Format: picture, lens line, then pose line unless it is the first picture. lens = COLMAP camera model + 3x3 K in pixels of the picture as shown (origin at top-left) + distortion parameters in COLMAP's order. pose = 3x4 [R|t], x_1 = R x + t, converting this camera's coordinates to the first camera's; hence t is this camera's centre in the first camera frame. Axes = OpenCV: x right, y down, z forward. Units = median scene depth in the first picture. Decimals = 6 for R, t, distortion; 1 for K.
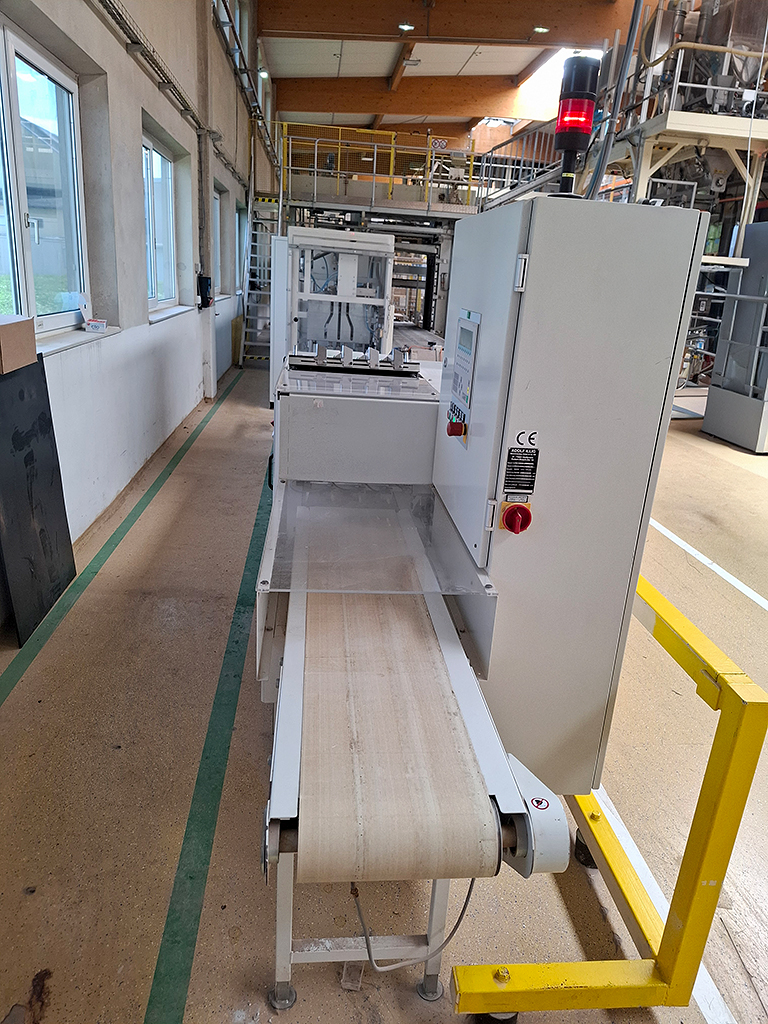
lens RADIAL K [[714.3, 0, 391.8], [0, 714.3, 513.3], [0, 0, 1]] dist [0.041615, -0.036556]
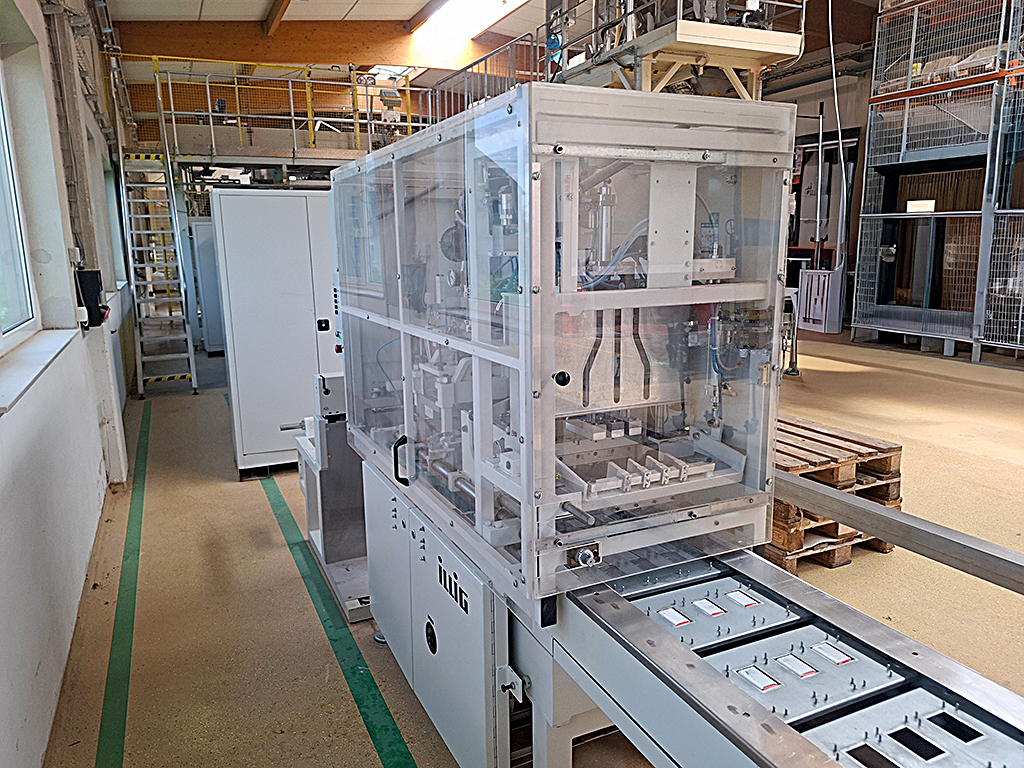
lens RADIAL K [[730.6, 0, 507.3], [0, 730.6, 383.7], [0, 0, 1]] dist [0.018812, -0.009951]
pose [[0.942511, -0.147989, 0.299620, -0.125422], [0.182999, 0.978778, -0.092218, -0.122401], [-0.279614, 0.141746, 0.949591, 0.356709]]
